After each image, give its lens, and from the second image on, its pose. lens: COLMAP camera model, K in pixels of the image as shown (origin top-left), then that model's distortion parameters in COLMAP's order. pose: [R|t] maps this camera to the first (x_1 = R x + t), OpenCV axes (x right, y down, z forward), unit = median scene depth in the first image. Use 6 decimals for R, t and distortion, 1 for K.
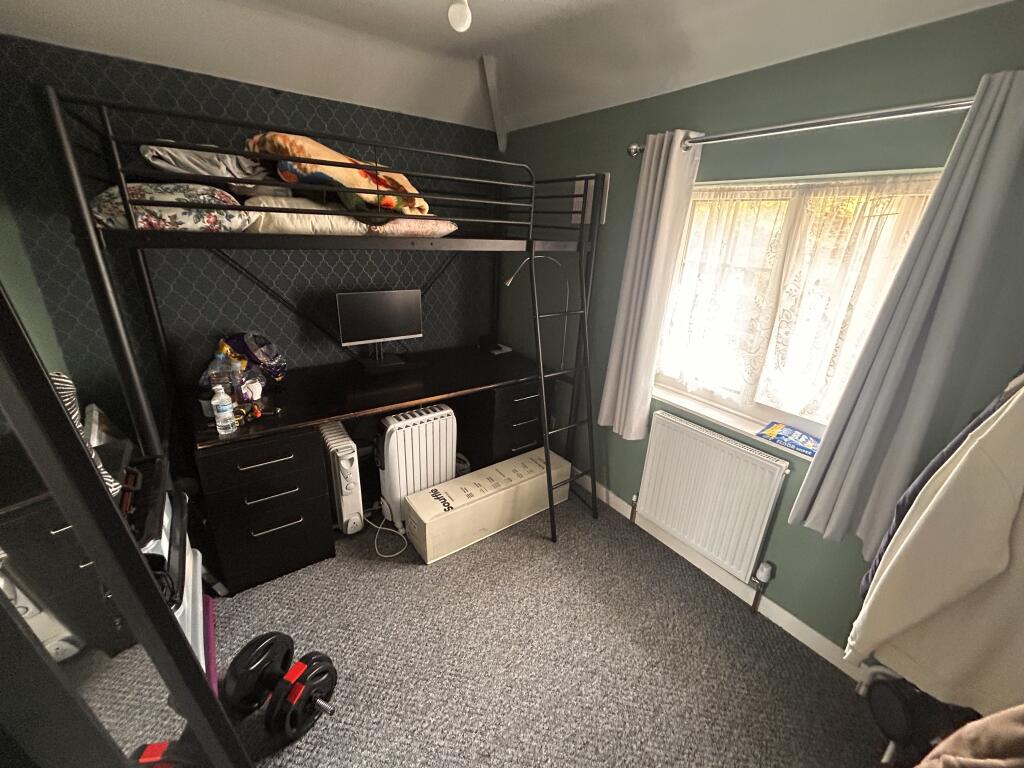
lens RADIAL K [[411.8, 0, 510.8], [0, 411.8, 386.7], [0, 0, 1]] dist [0.000199, 0.000287]
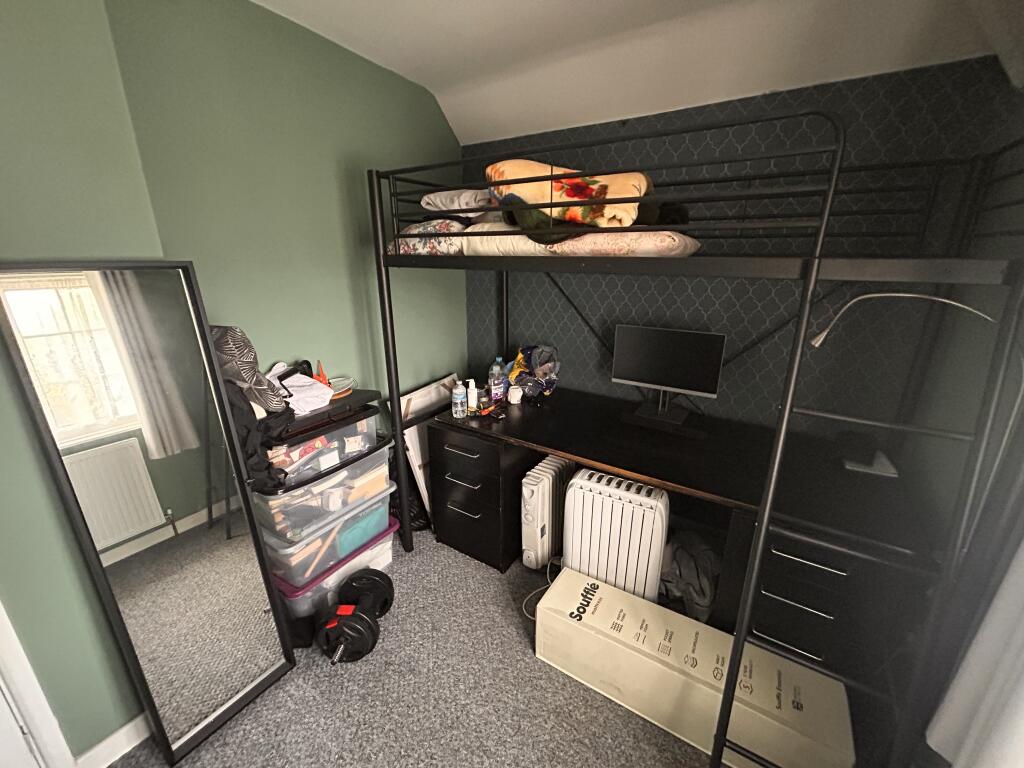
lens RADIAL K [[411.8, 0, 510.8], [0, 411.8, 386.7], [0, 0, 1]] dist [0.000199, 0.000287]
pose [[0.367798, 0.247977, -0.896232, 0.469885], [-0.323938, 0.937586, 0.126480, -0.187614], [0.871658, 0.243805, 0.425171, 0.614110]]
